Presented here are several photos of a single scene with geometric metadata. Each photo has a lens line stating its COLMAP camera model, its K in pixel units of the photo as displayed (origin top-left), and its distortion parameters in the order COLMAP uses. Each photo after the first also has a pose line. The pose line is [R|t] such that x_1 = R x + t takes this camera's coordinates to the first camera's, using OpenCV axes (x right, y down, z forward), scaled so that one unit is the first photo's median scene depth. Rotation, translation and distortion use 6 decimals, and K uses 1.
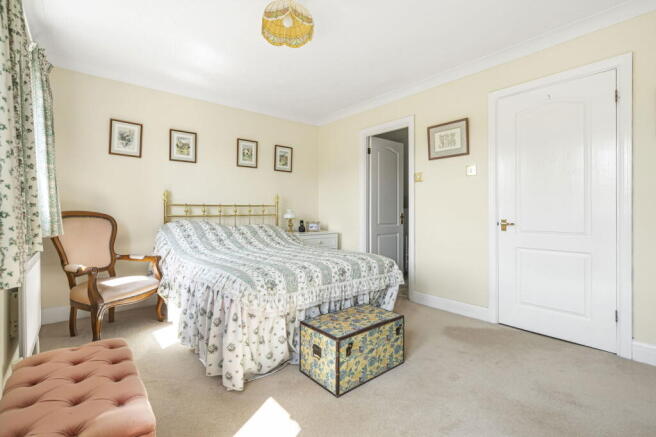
lens RADIAL K [[303.5, 0, 328.2], [0, 303.5, 211.6], [0, 0, 1]] dist [0.000105, -0.000006]
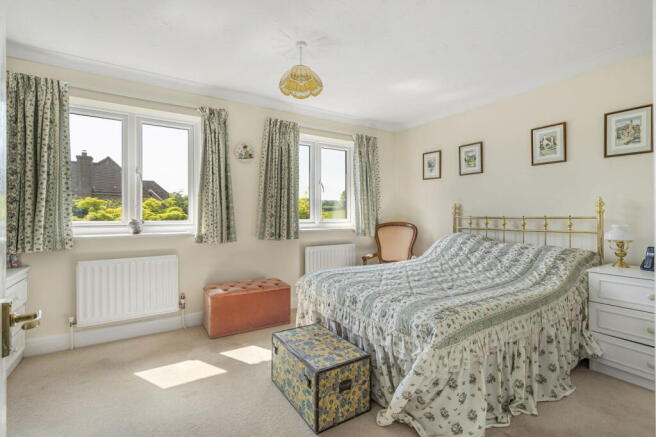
lens RADIAL K [[299.1, 0, 328.0], [0, 299.1, 218.5], [0, 0, 1]] dist [-0.001030, -0.000101]
pose [[-0.124313, 0.008795, -0.992204, 0.567701], [-0.000719, 0.999960, 0.008954, -0.026059], [0.992243, 0.001826, -0.124302, 0.650451]]
